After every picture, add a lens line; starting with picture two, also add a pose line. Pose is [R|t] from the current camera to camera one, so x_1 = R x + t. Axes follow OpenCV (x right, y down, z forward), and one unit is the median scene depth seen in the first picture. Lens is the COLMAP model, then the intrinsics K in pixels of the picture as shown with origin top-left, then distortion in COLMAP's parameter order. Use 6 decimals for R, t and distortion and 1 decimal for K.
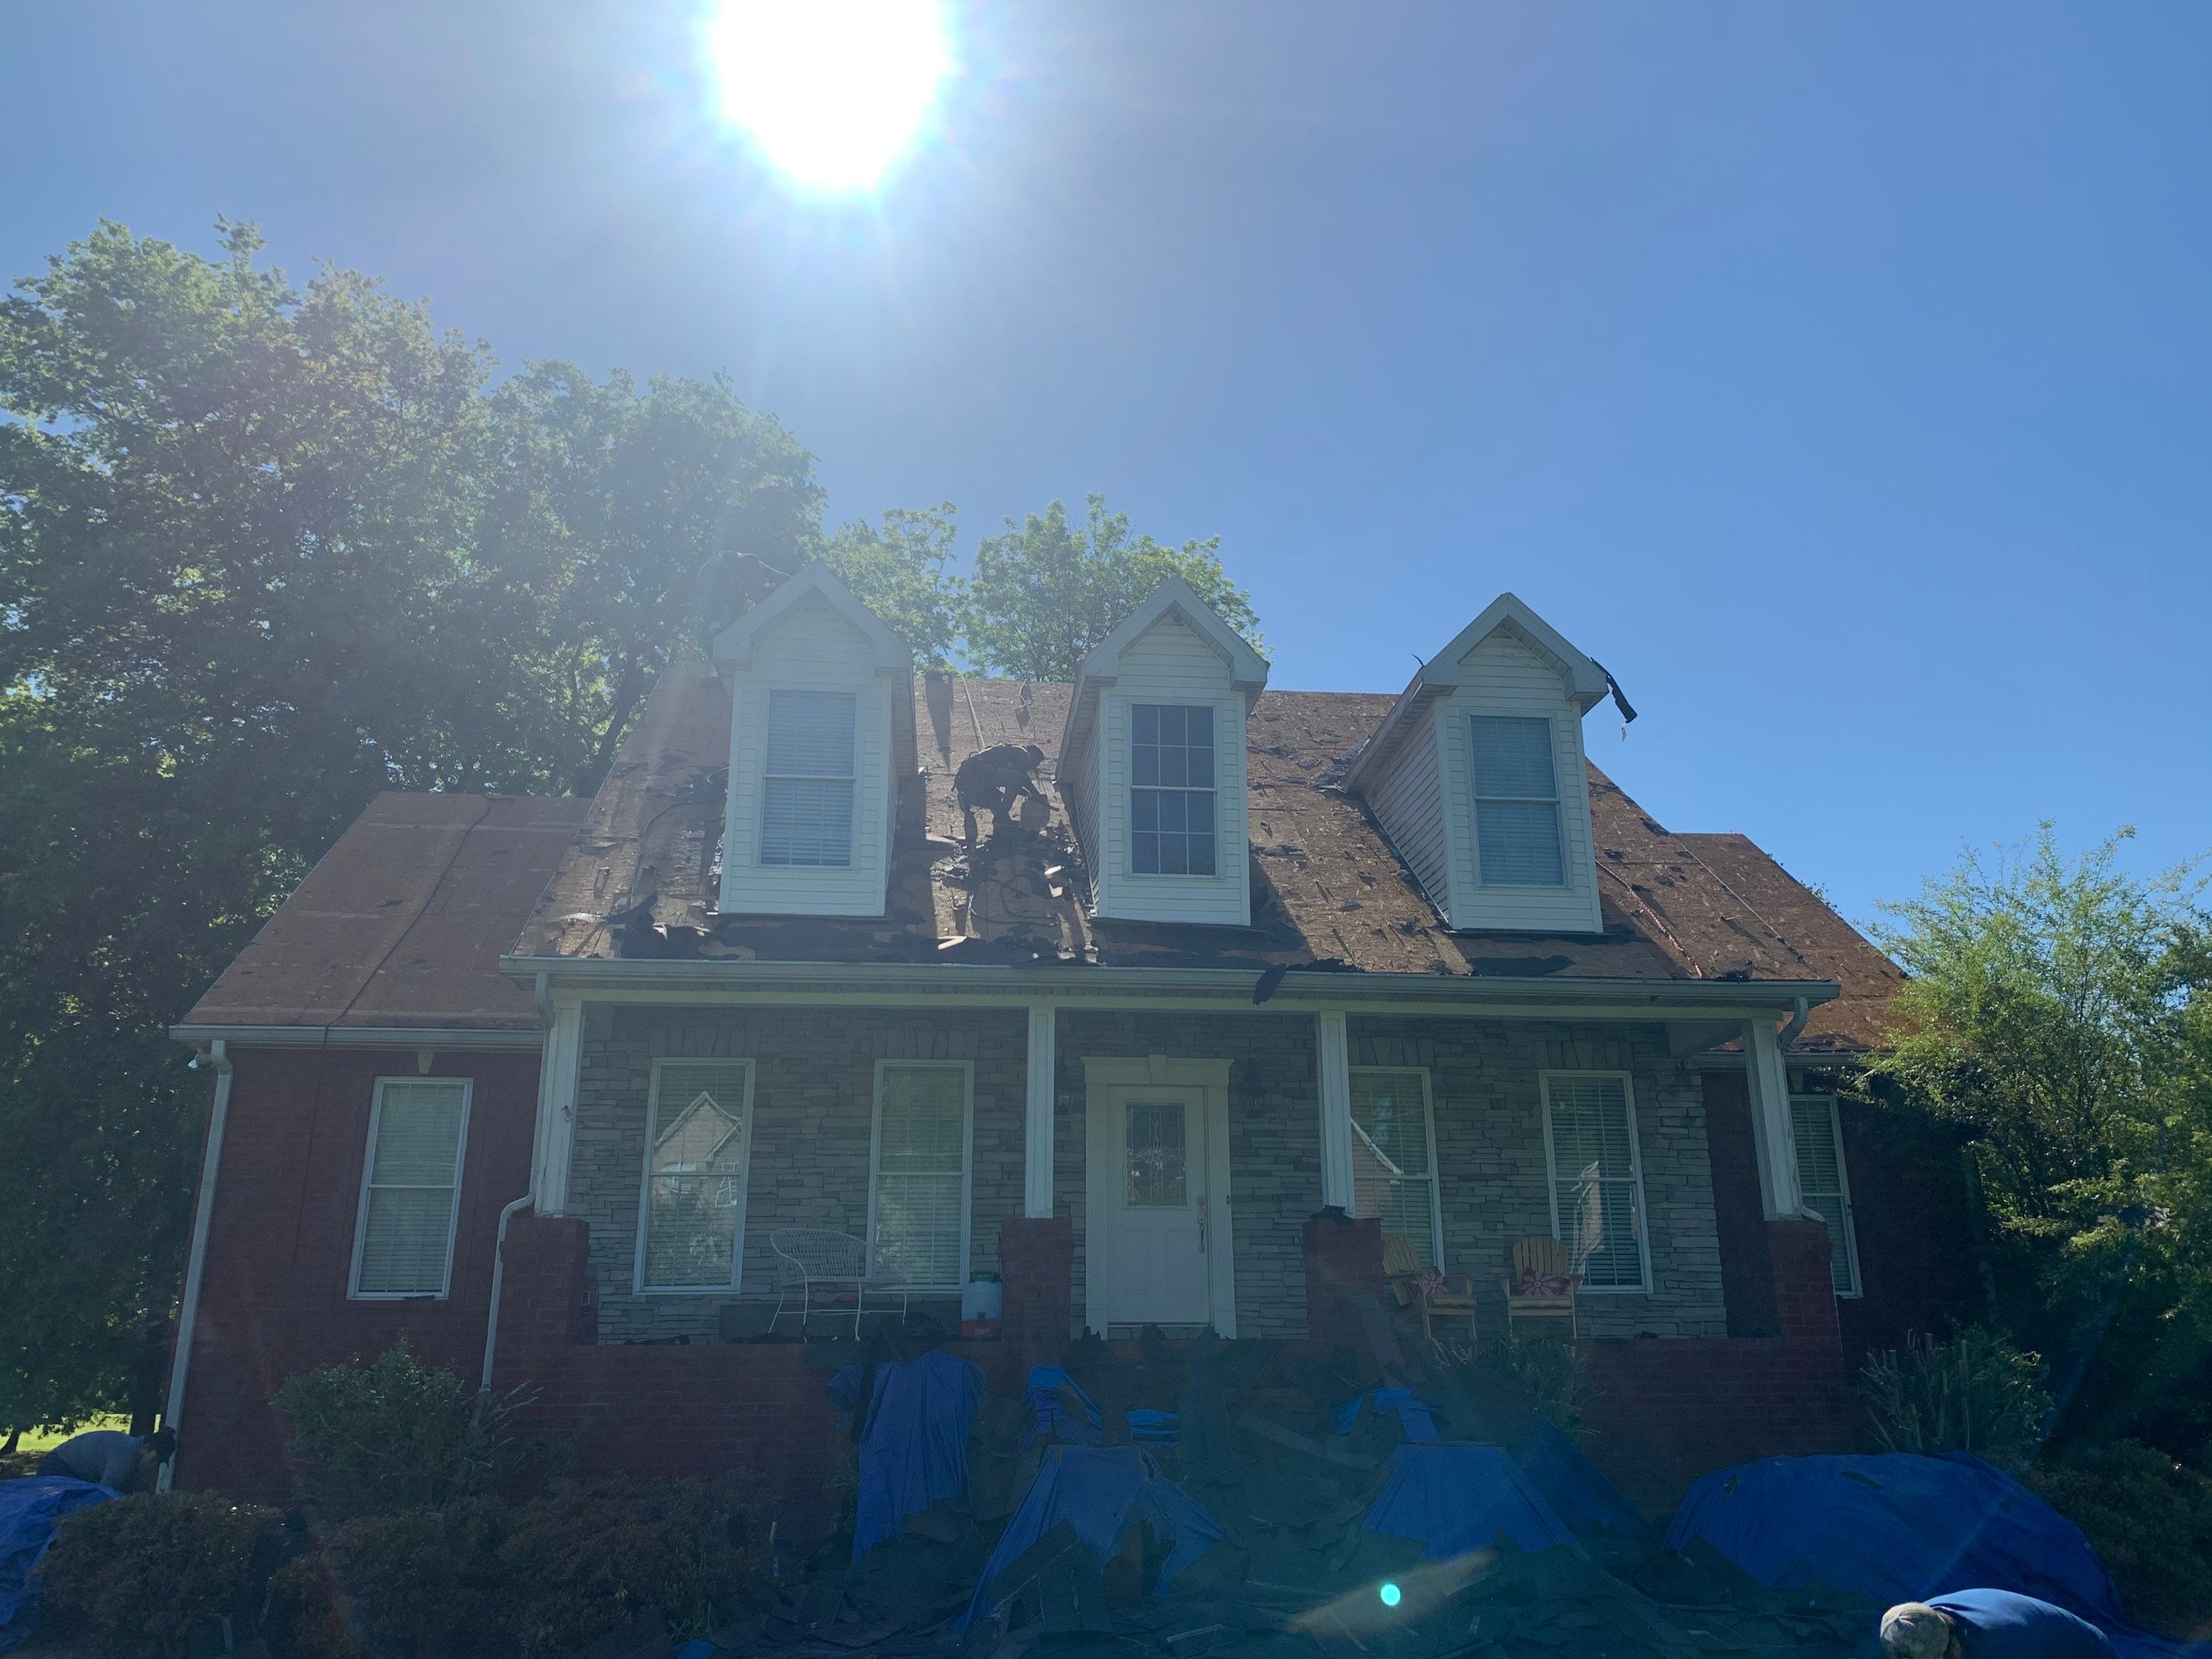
lens RADIAL K [[1689.5, 0, 1100.8], [0, 1689.5, 821.7], [0, 0, 1]] dist [0.088975, -0.146806]
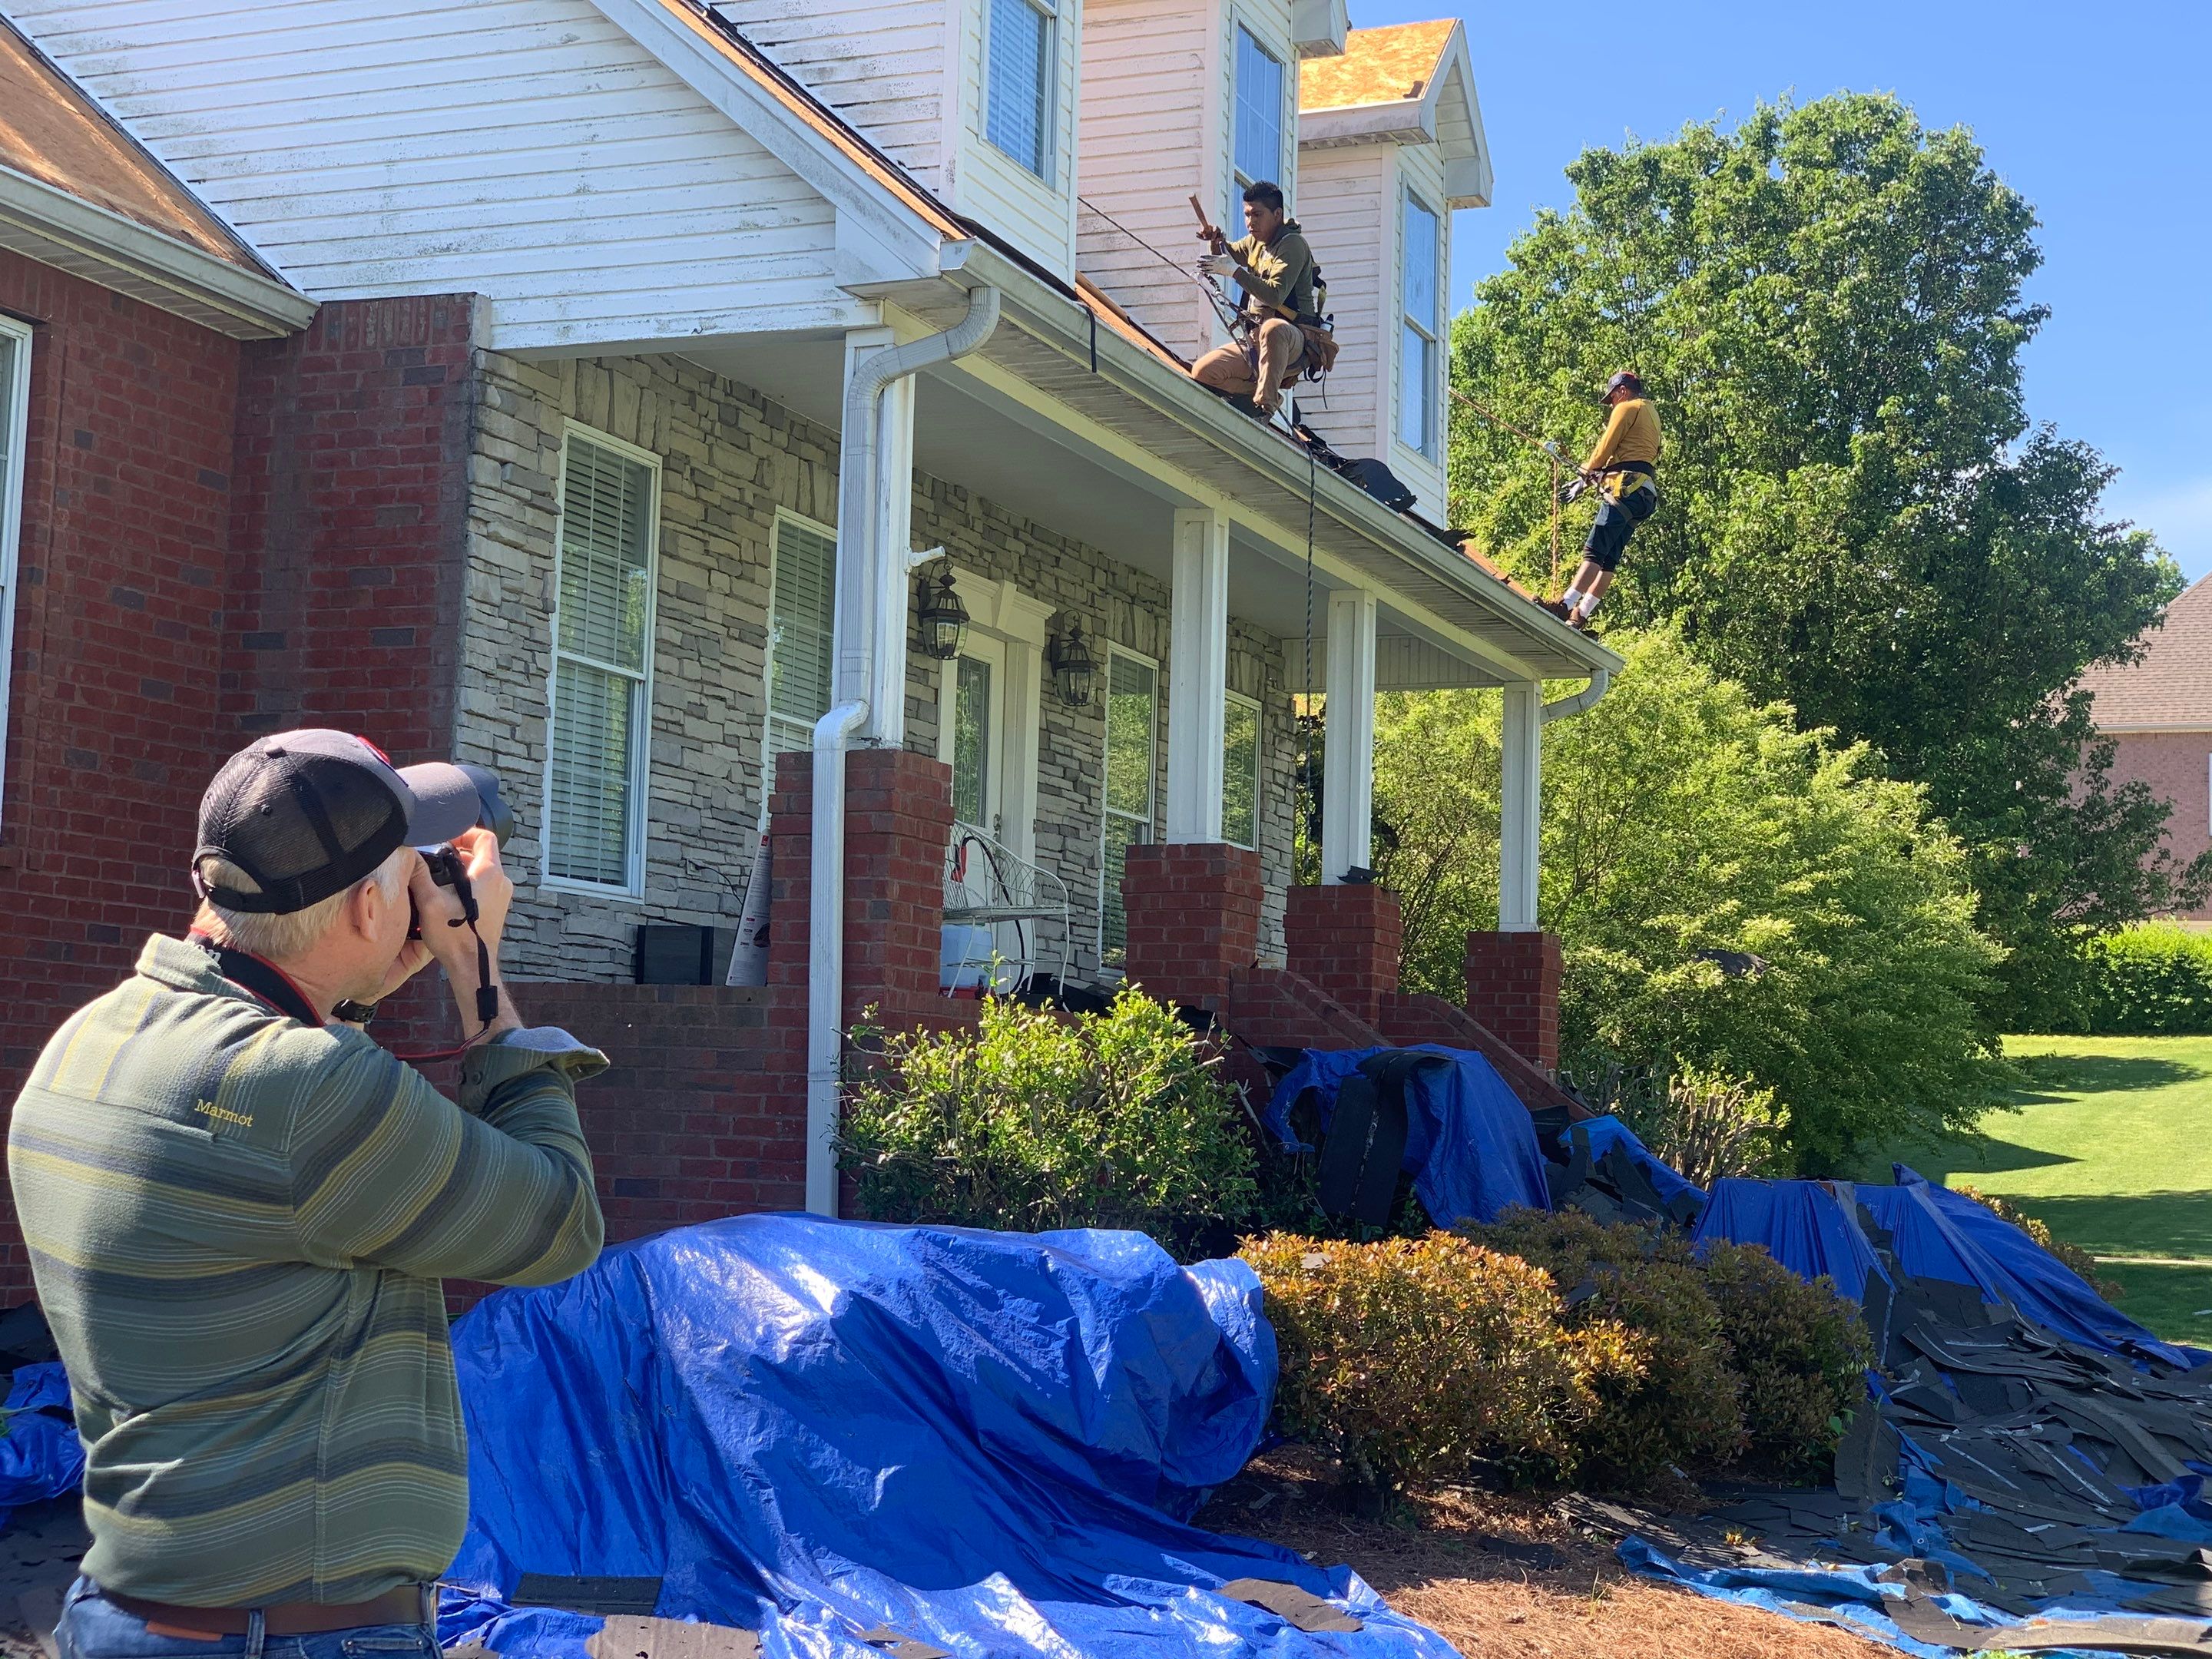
lens RADIAL K [[3310.1, 0, 1110.0], [0, 3310.1, 818.4], [0, 0, 1]] dist [0.076779, 0.000000]
pose [[0.469671, 0.106618, 0.876380, -0.988580], [-0.299976, 0.952892, 0.044837, 0.157873], [-0.830316, -0.283952, 0.479528, 0.391713]]
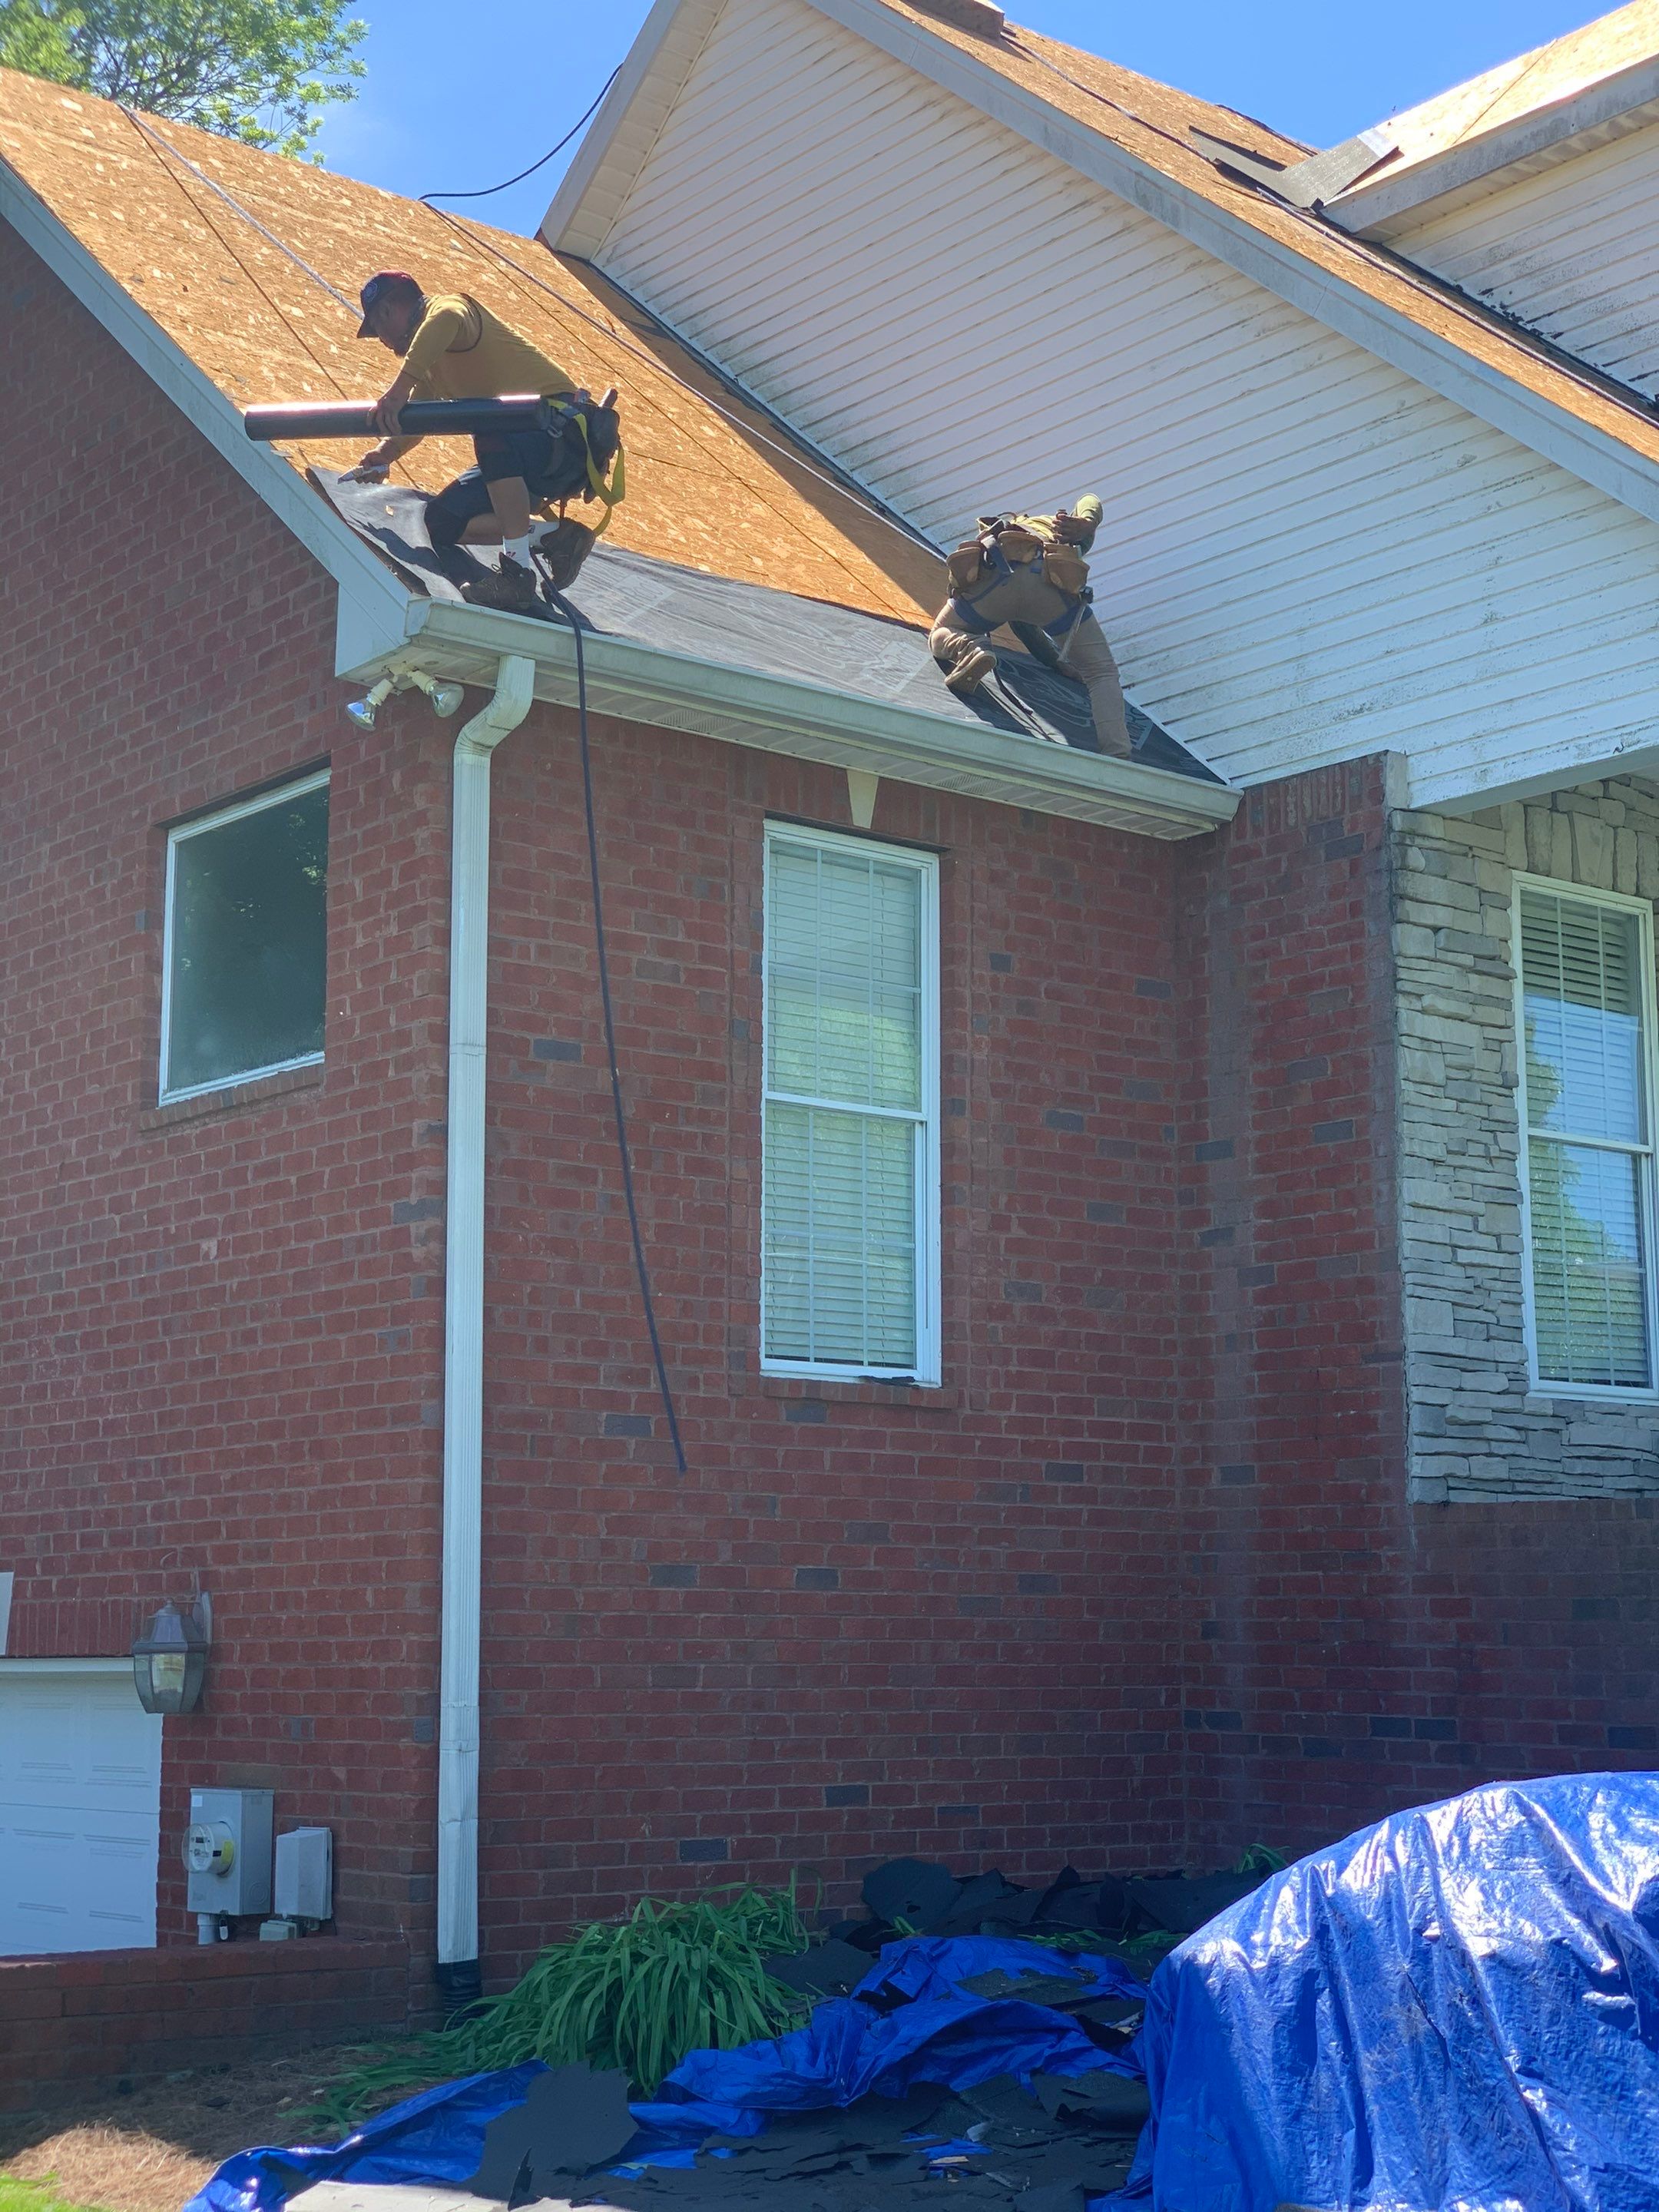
lens RADIAL K [[3310.1, 0, 820.5], [0, 3310.1, 1079.0], [0, 0, 1]] dist [0.076779, 0.000000]
pose [[0.840506, 0.099064, 0.532668, -0.847474], [-0.170662, 0.981503, 0.086754, 0.146977], [-0.514222, -0.163823, 0.841866, 0.370765]]
